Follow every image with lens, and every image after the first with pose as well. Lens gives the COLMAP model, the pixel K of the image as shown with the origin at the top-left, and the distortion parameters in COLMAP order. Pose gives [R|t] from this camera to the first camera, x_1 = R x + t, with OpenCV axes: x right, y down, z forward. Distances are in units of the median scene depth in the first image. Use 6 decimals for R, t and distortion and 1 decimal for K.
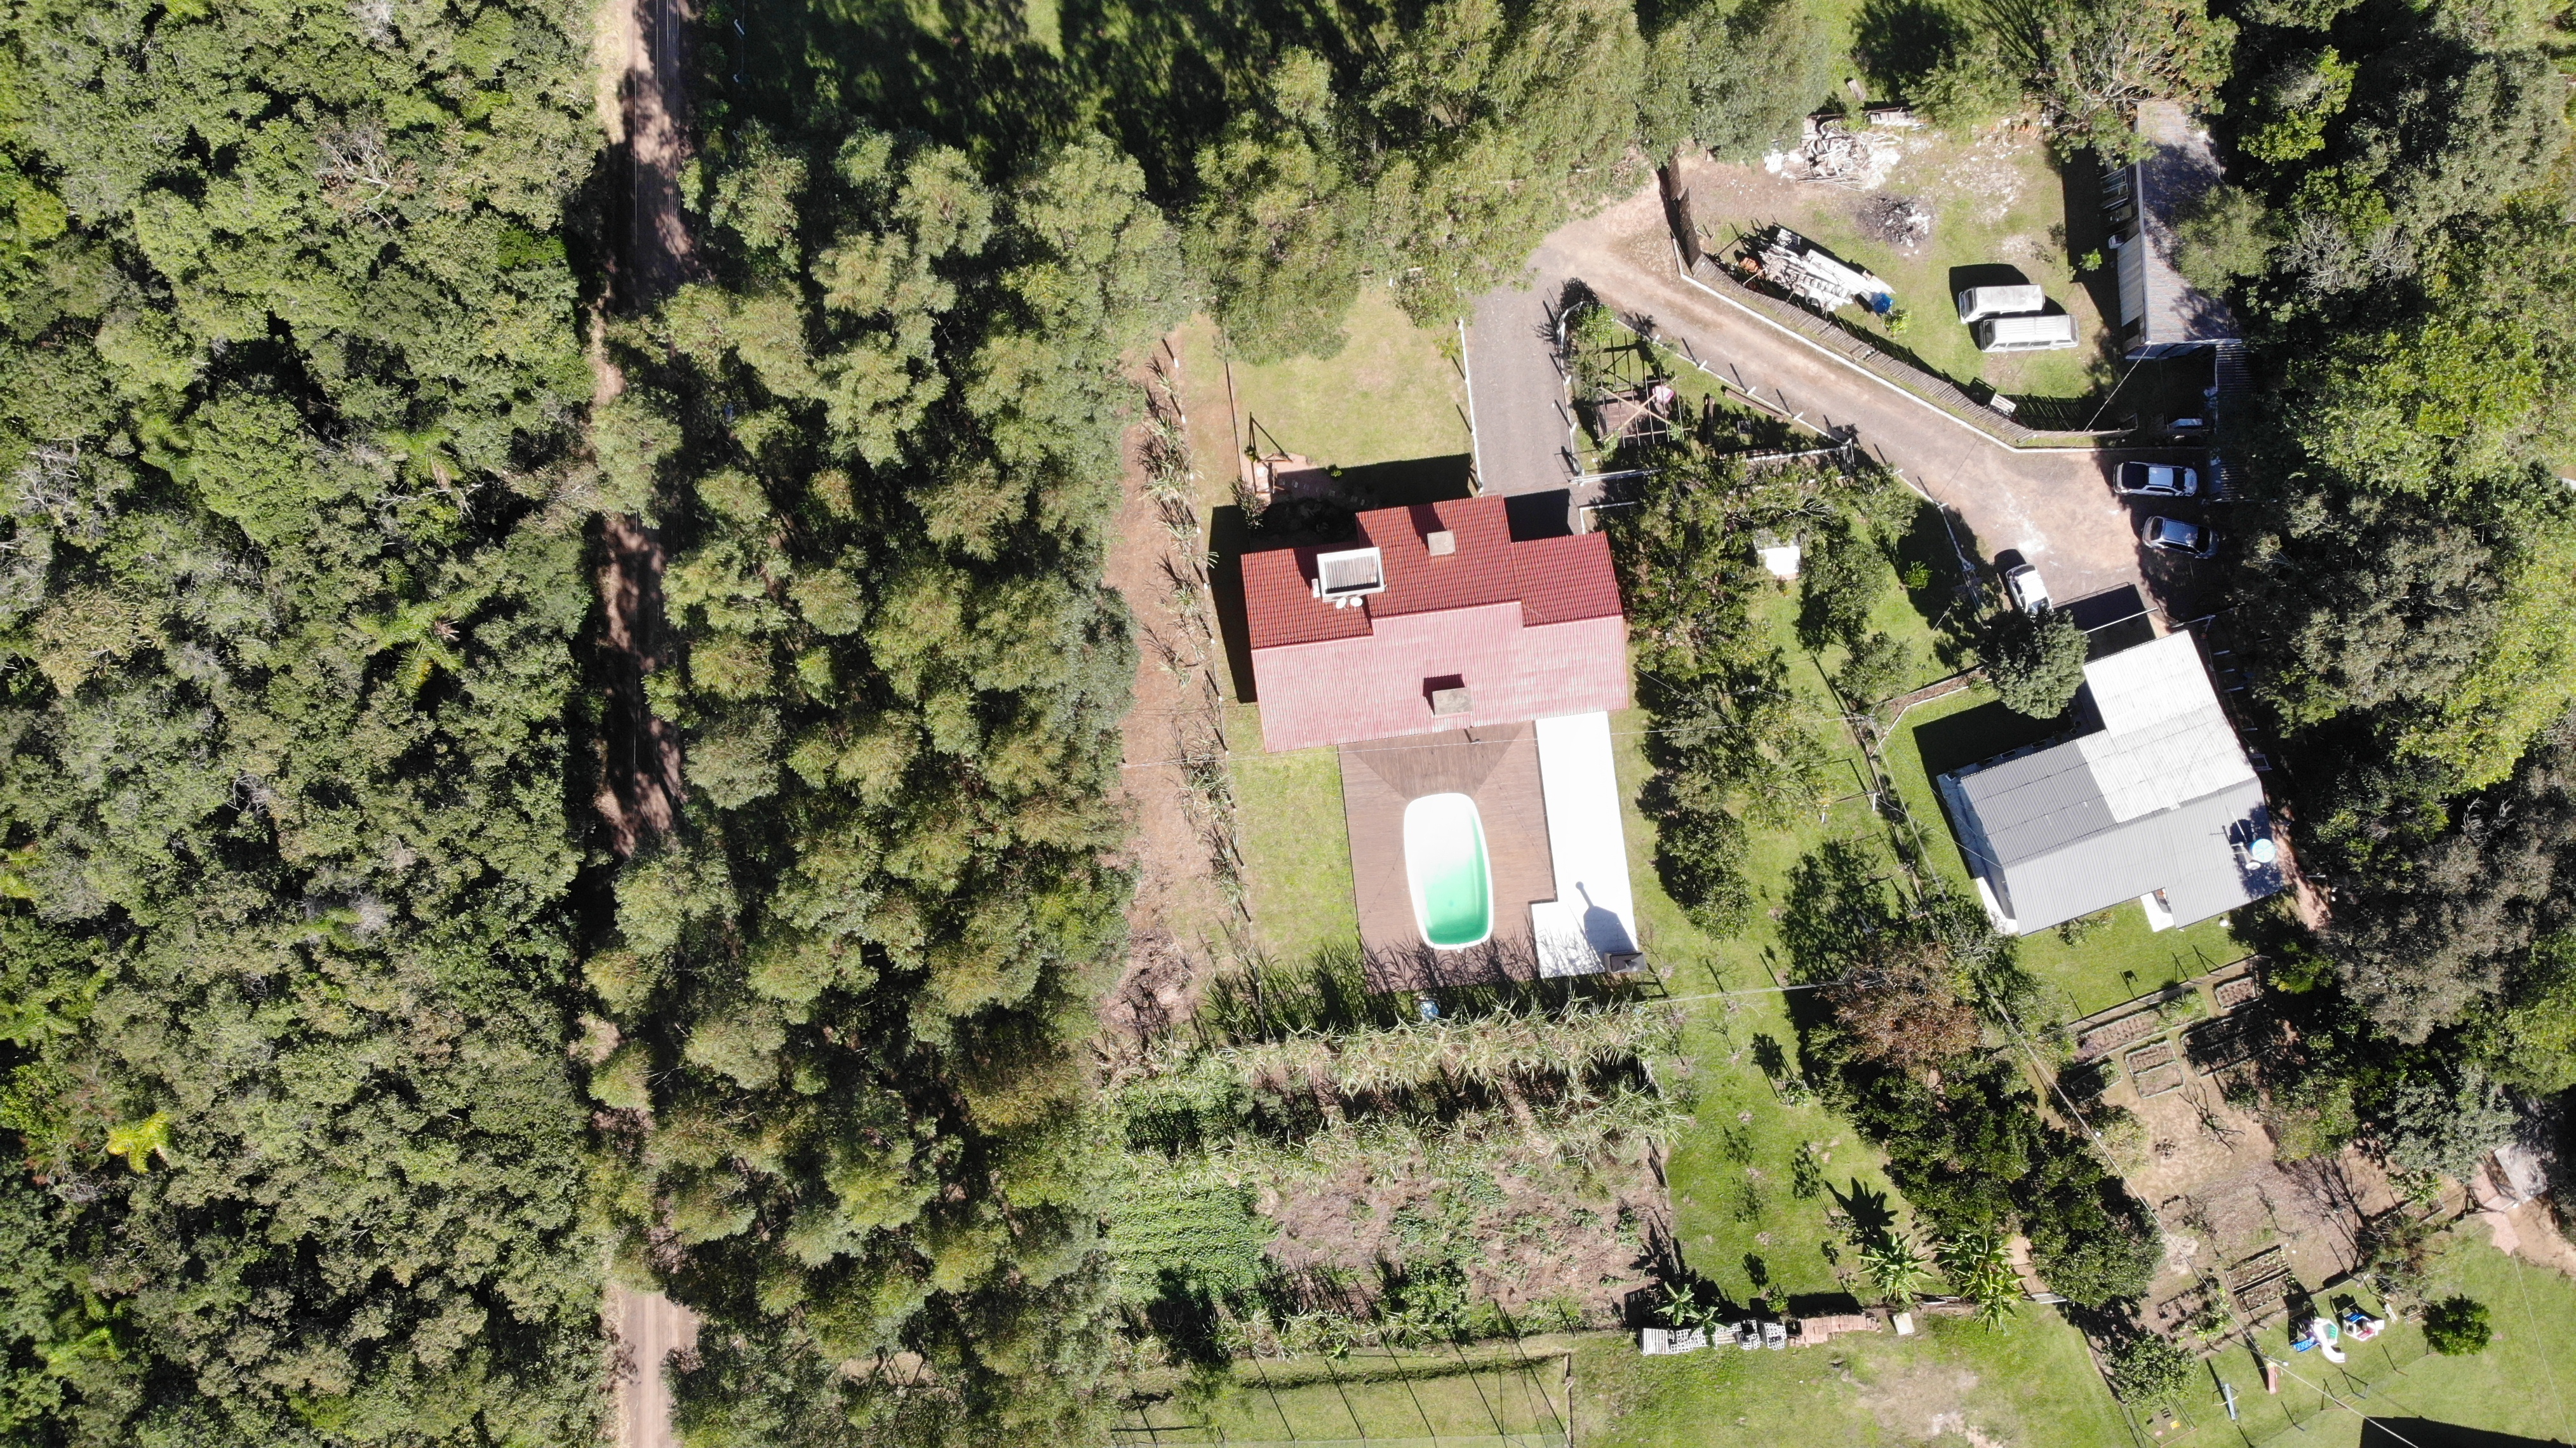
lens RADIAL K [[1879.8, 0, 1278.3], [0, 1879.8, 715.4], [0, 0, 1]] dist [0.081367, -0.193952]
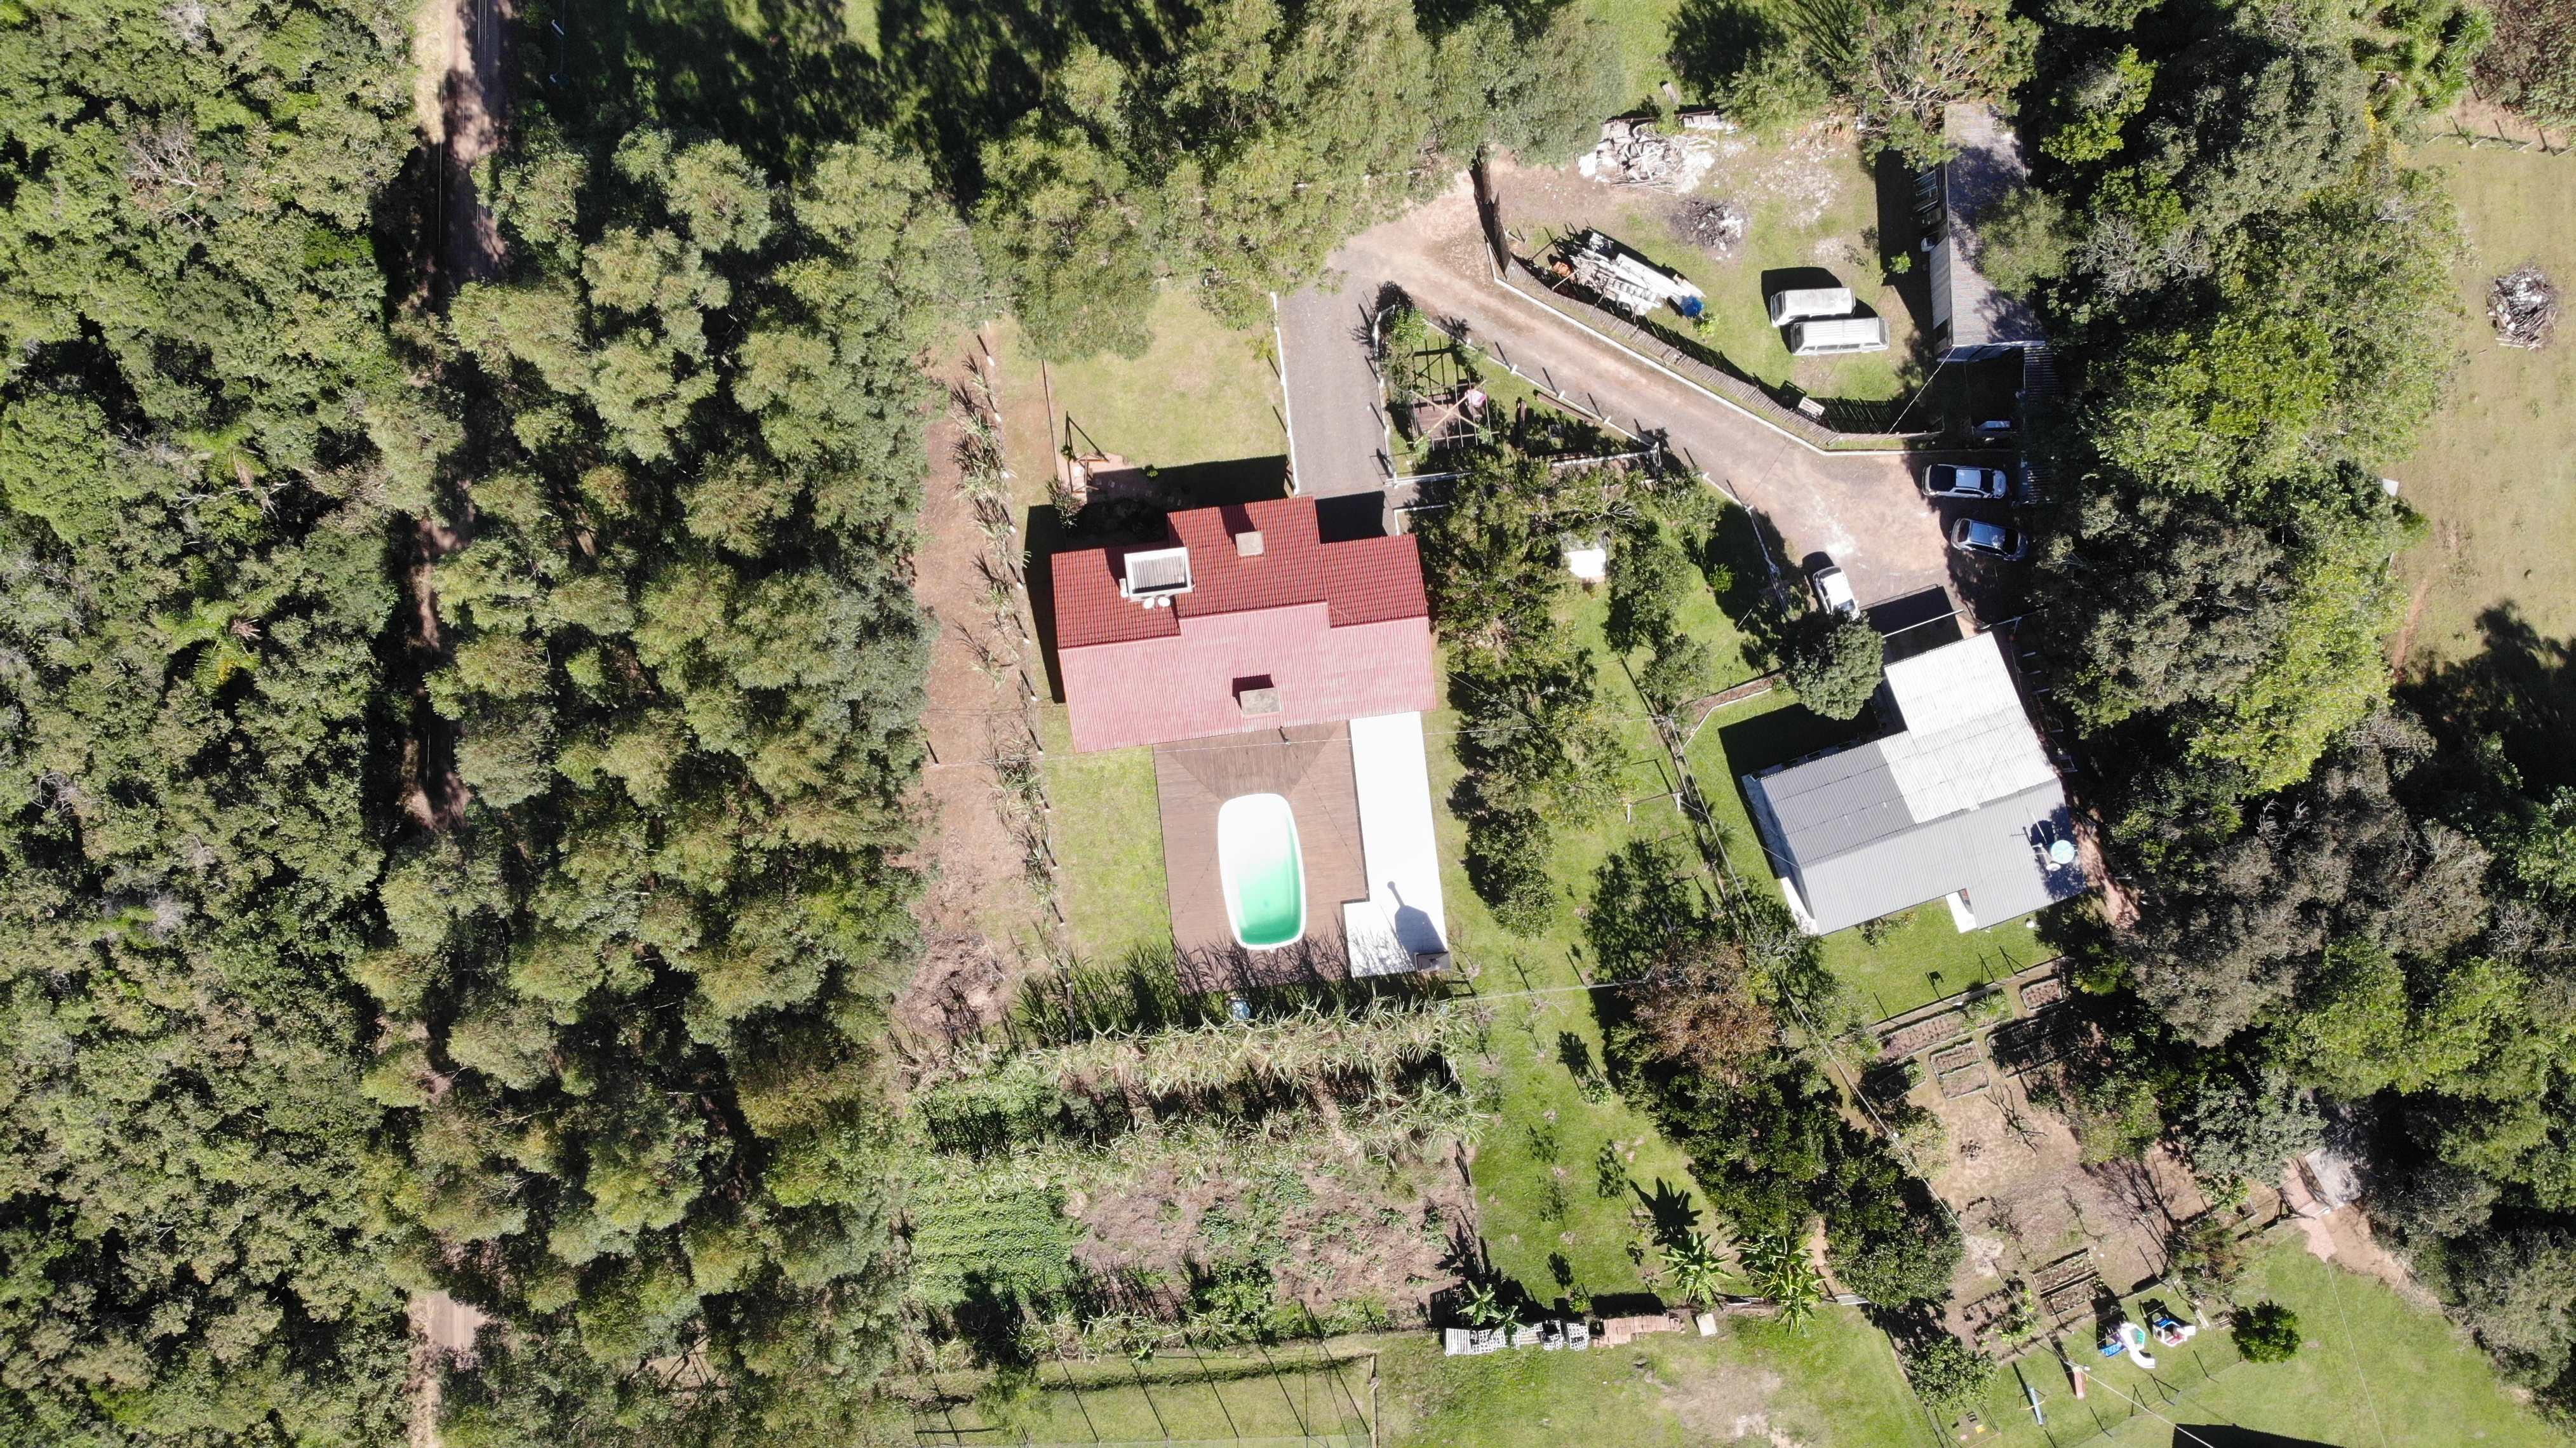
lens RADIAL K [[1866.5, 0, 1284.3], [0, 1866.5, 712.1], [0, 0, 1]] dist [0.111149, -0.253339]
pose [[0.999983, 0.001506, 0.005593, 0.100433], [-0.001477, 0.999986, -0.005178, 0.003268], [-0.005601, 0.005169, 0.999971, 0.003554]]
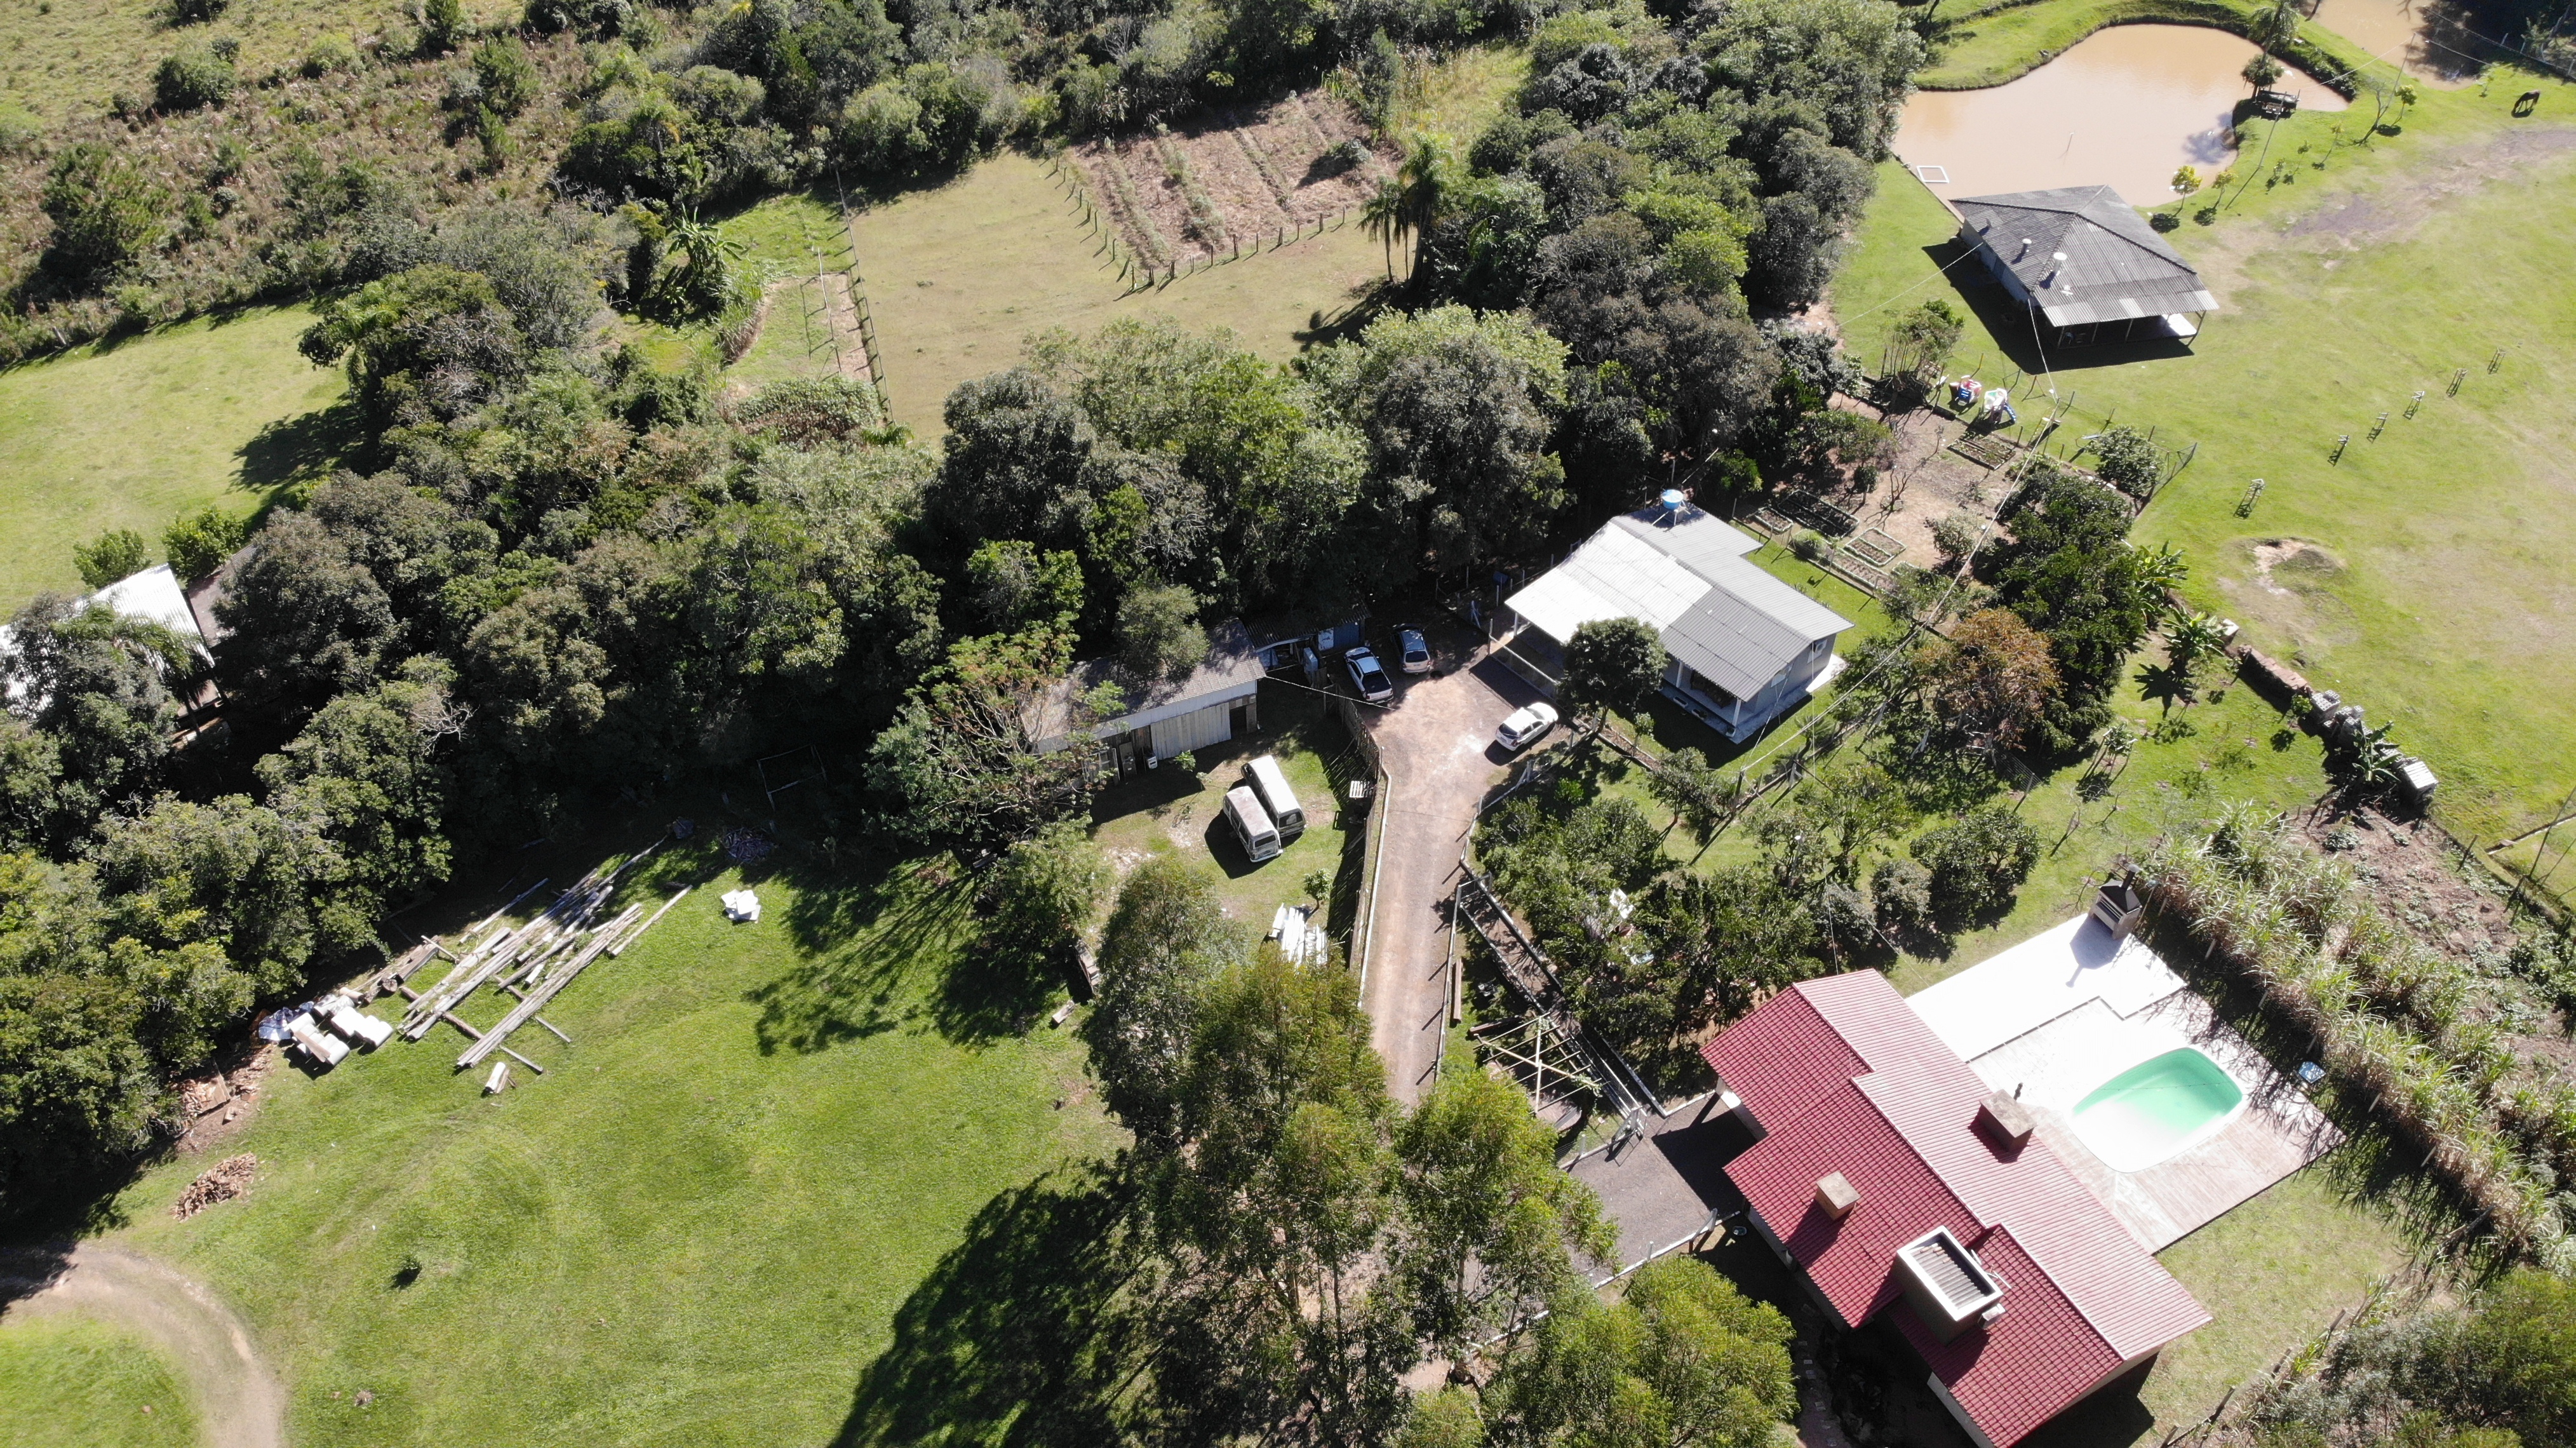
lens RADIAL K [[1883.4, 0, 1166.8], [0, 1883.4, 725.4], [0, 0, 1]] dist [0.001005, -0.096058]
pose [[-0.321217, -0.633723, 0.703715, -0.238503], [0.946931, -0.205611, 0.247074, -0.496466], [-0.011885, 0.745734, 0.666137, 0.359587]]
